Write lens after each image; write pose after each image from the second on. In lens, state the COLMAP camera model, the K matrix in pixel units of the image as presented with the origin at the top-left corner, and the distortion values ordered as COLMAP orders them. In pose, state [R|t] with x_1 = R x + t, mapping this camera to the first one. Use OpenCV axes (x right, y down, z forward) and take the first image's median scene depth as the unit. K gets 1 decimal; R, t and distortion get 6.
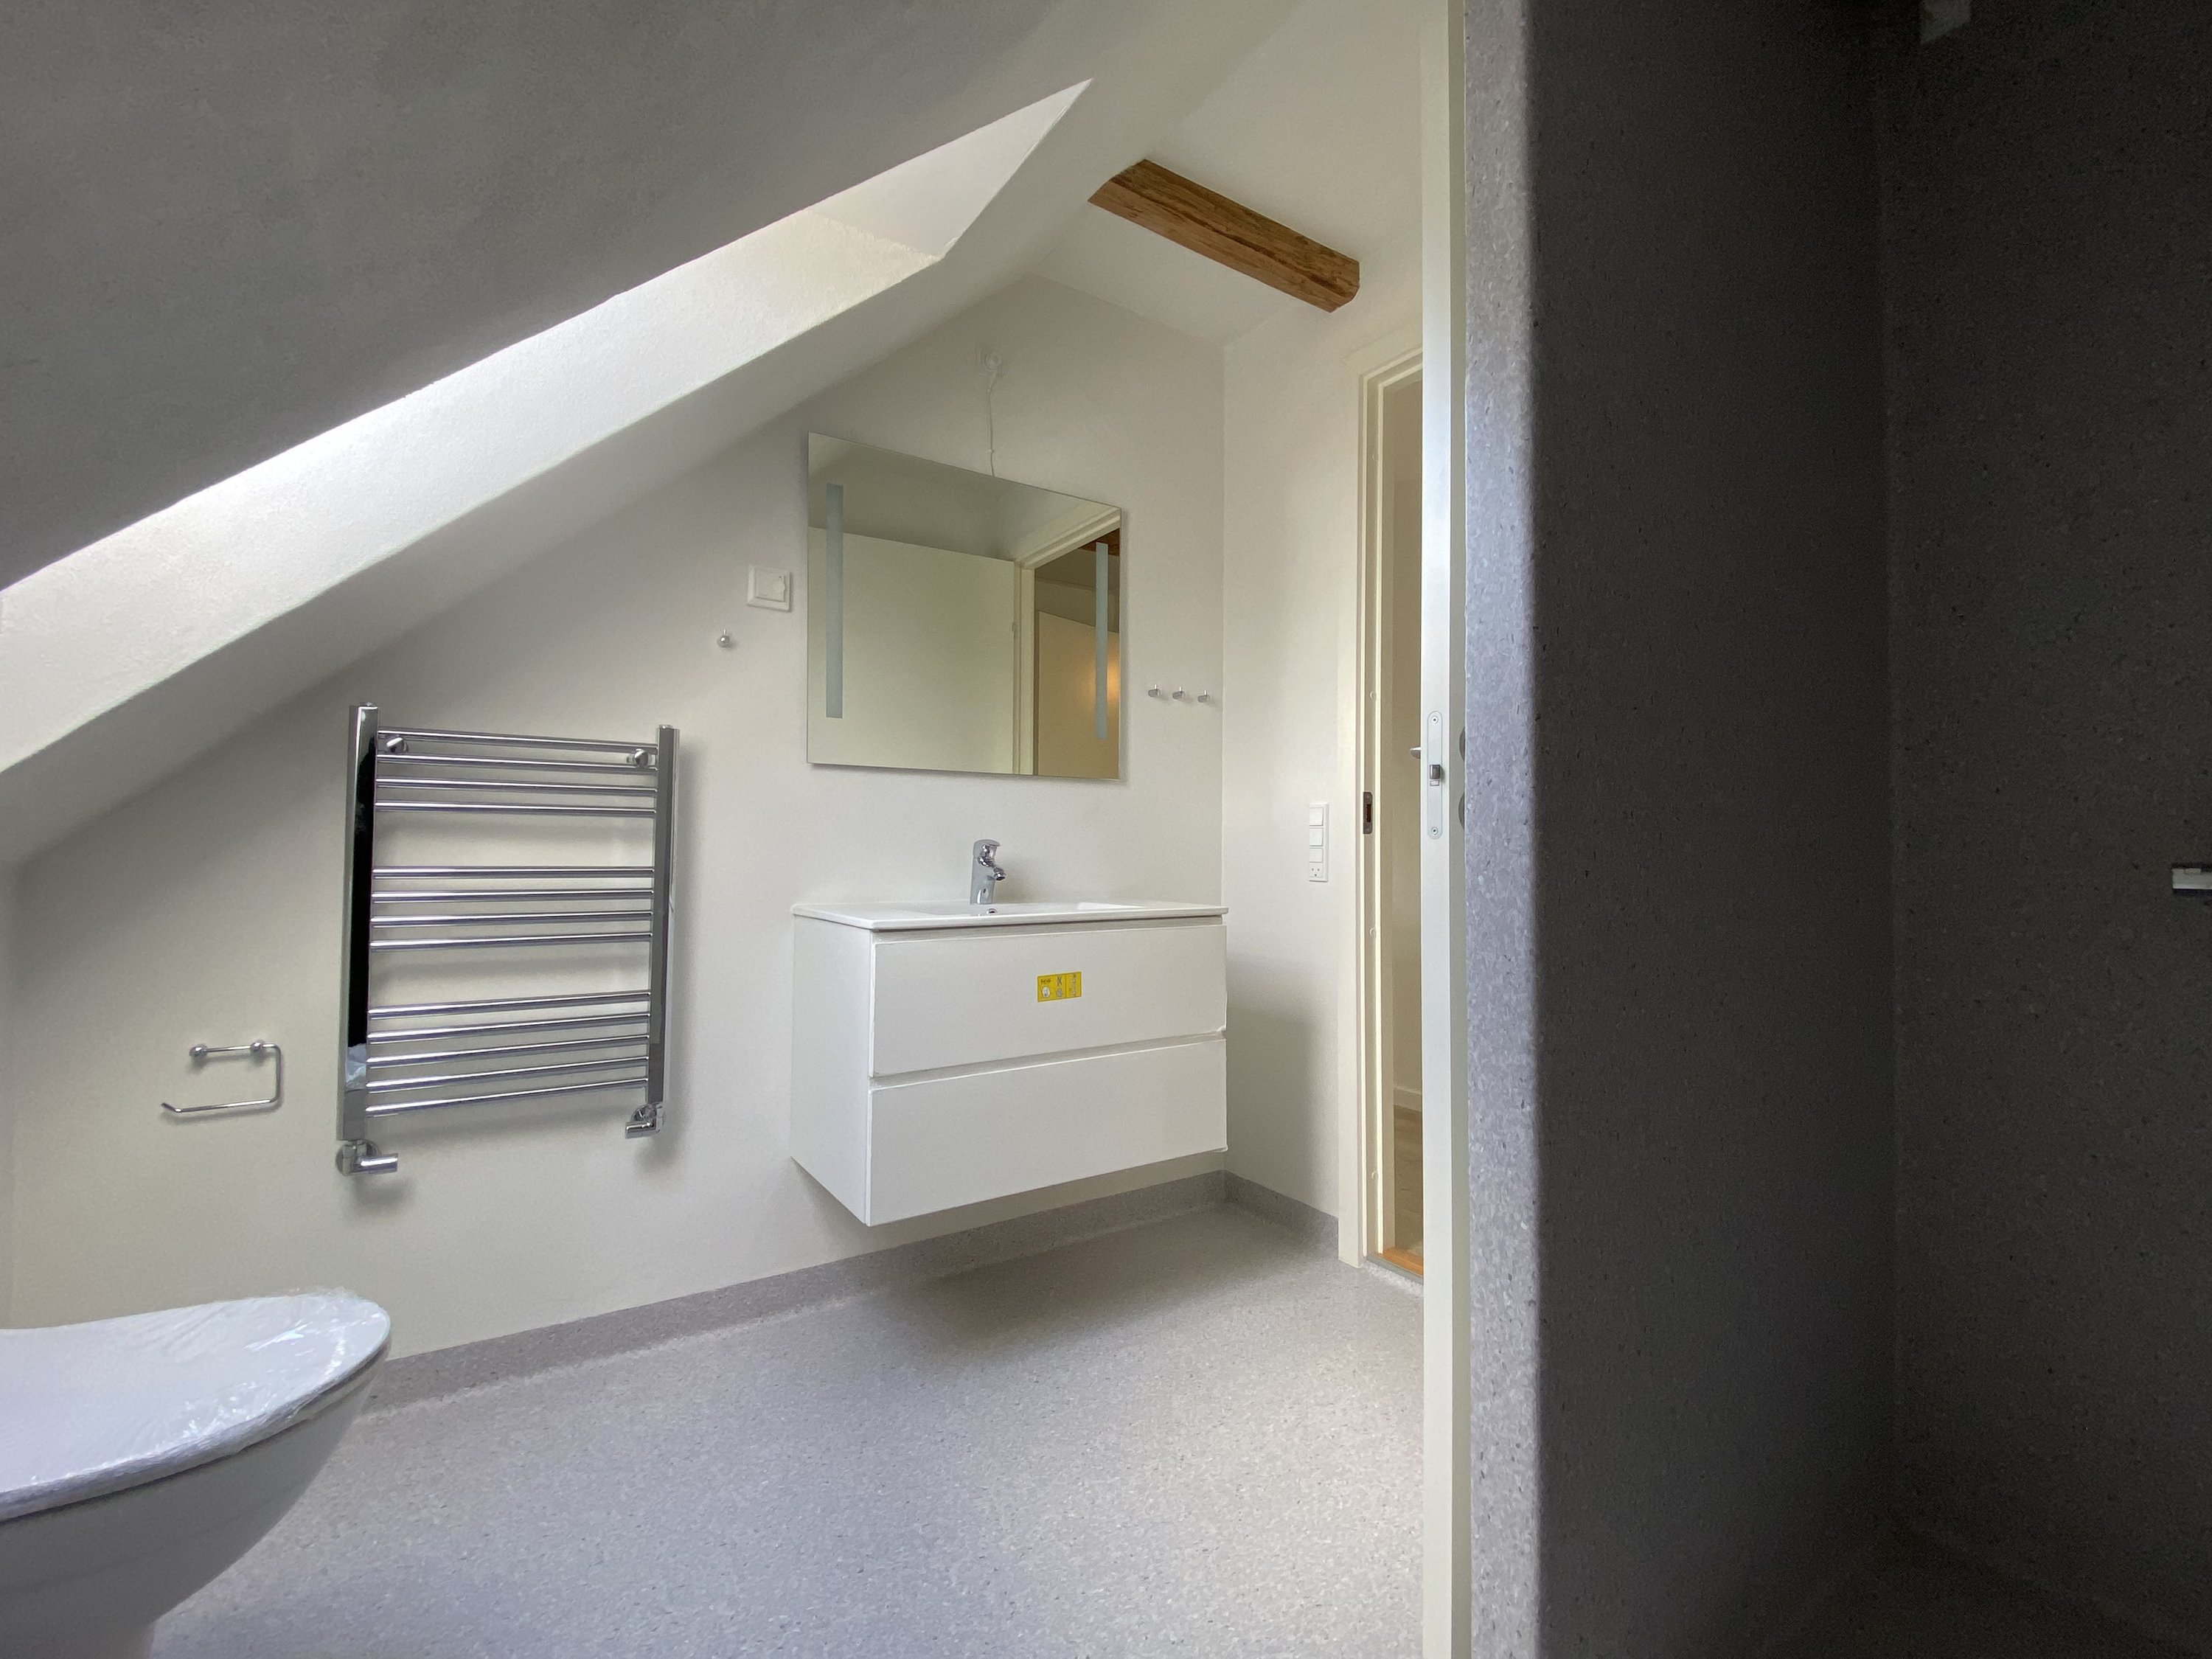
lens RADIAL K [[985.6, 0, 1116.7], [0, 985.6, 839.6], [0, 0, 1]] dist [-0.001096, -0.000306]
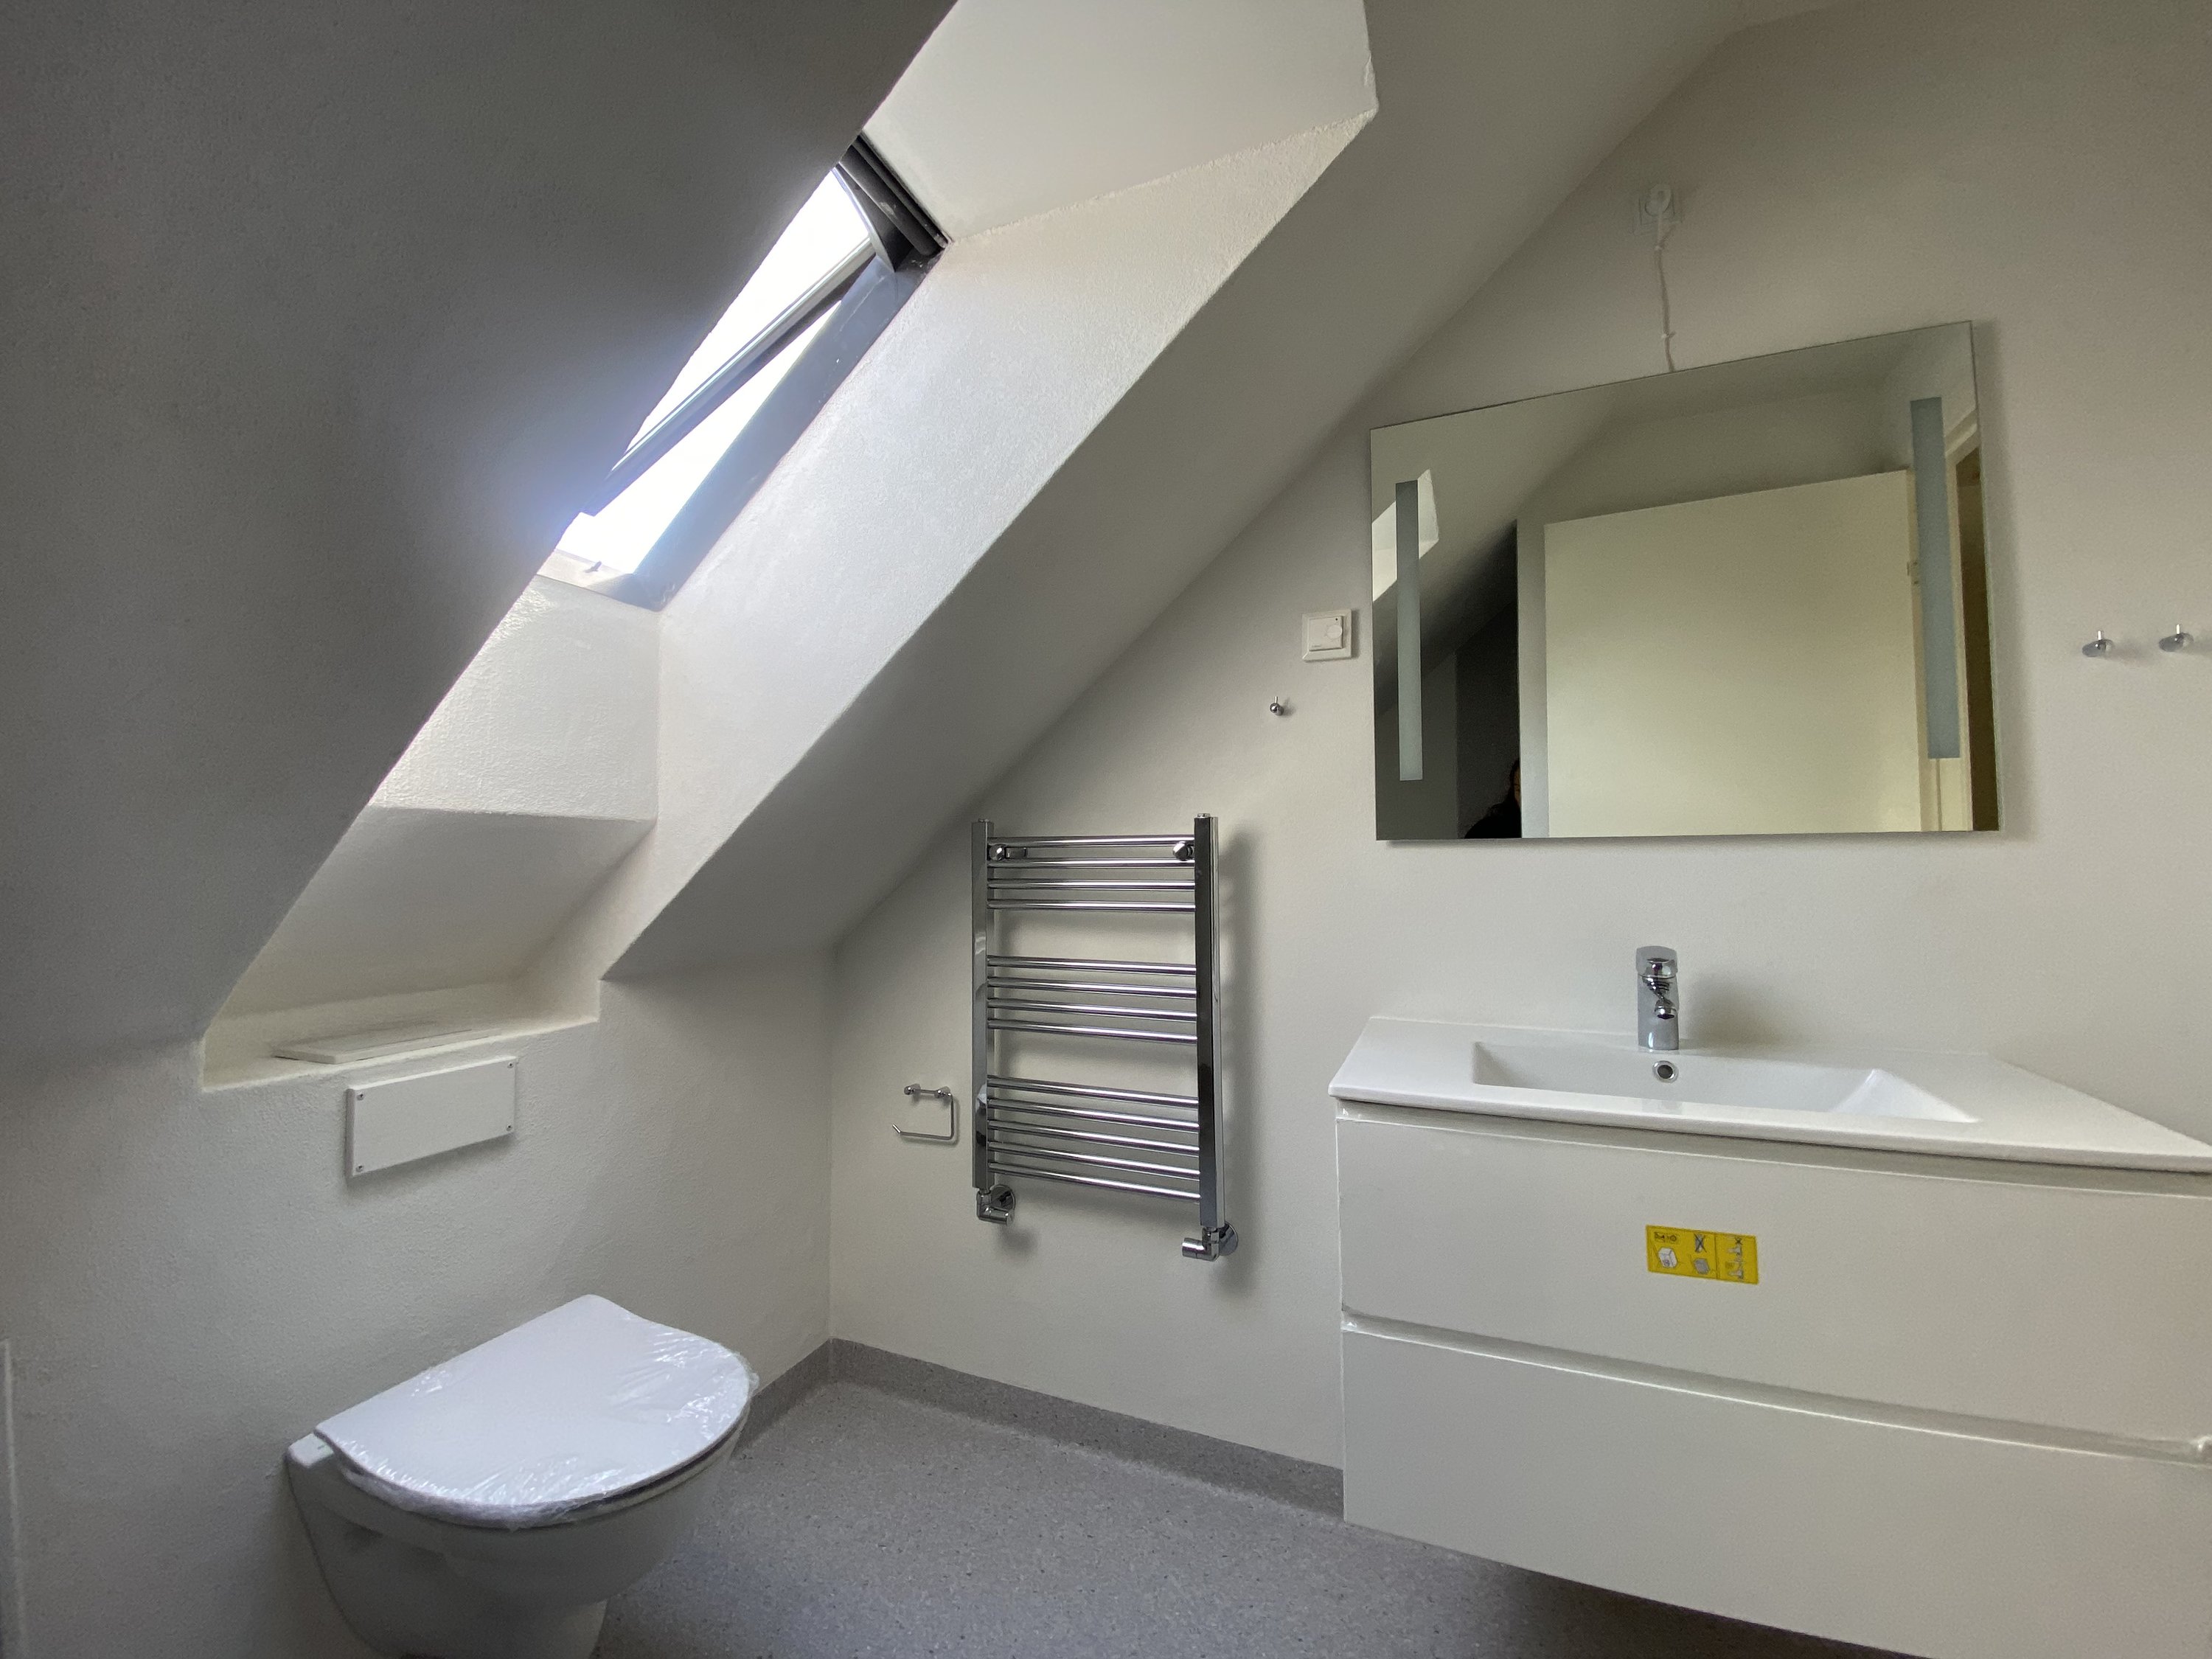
lens RADIAL K [[886.0, 0, 1095.8], [0, 886.0, 820.8], [0, 0, 1]] dist [0.018464, -0.020957]
pose [[0.525790, -0.045097, -0.849418, 0.191451], [0.022841, 0.998982, -0.038899, -0.076682], [0.850308, 0.001051, 0.526285, 0.460495]]
